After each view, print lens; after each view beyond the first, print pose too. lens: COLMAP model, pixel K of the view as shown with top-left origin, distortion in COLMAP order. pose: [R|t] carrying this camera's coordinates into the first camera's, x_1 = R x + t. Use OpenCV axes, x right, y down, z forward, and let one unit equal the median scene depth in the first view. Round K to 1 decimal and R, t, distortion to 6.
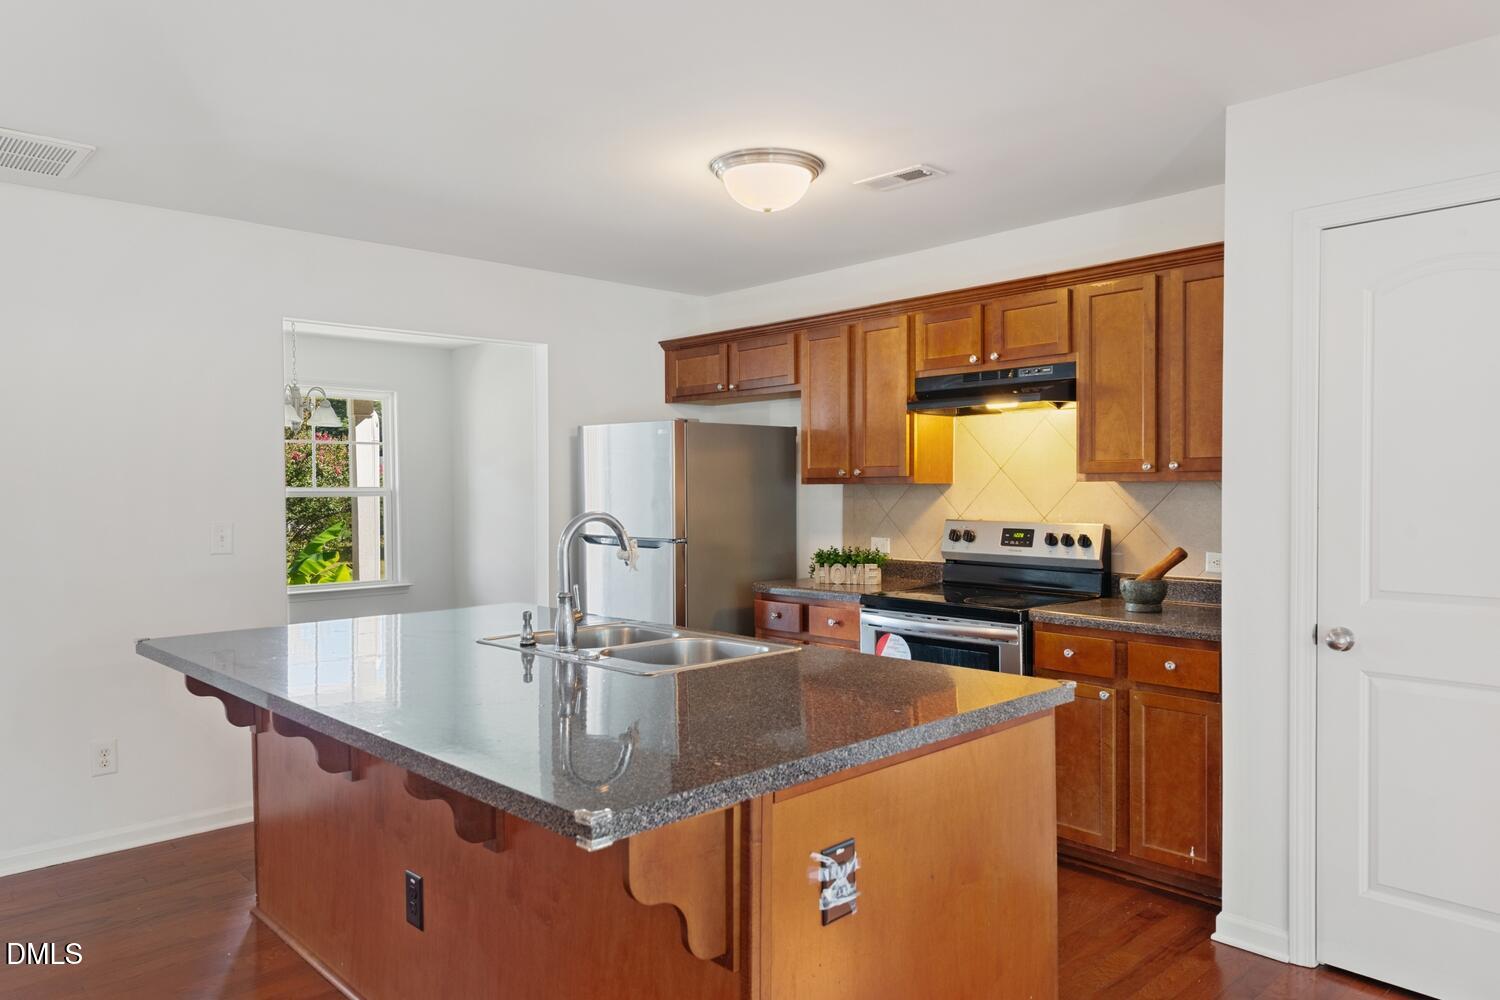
lens RADIAL K [[1008.4, 0, 747.0], [0, 1008.4, 504.5], [0, 0, 1]] dist [0.011999, -0.001026]
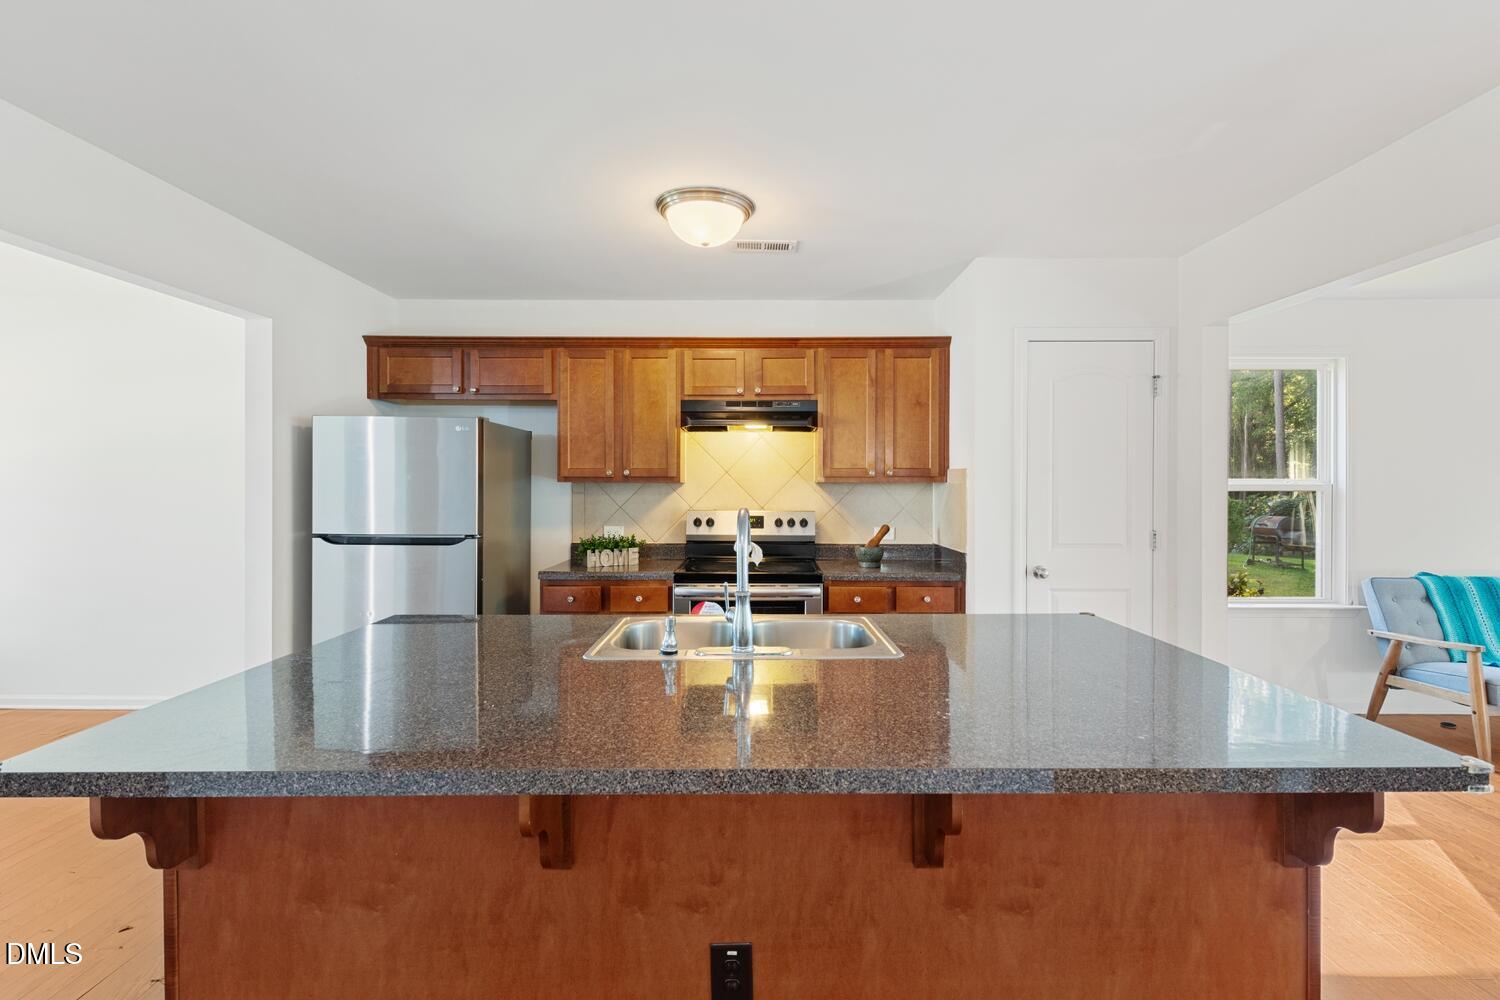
lens RADIAL K [[695.6, 0, 755.1], [0, 695.6, 490.6], [0, 0, 1]] dist [0.009604, -0.004484]
pose [[0.683846, 0.001737, 0.729624, -0.434918], [0.006897, 0.999937, -0.008846, -0.002113], [-0.729593, 0.011082, 0.683791, 0.348078]]
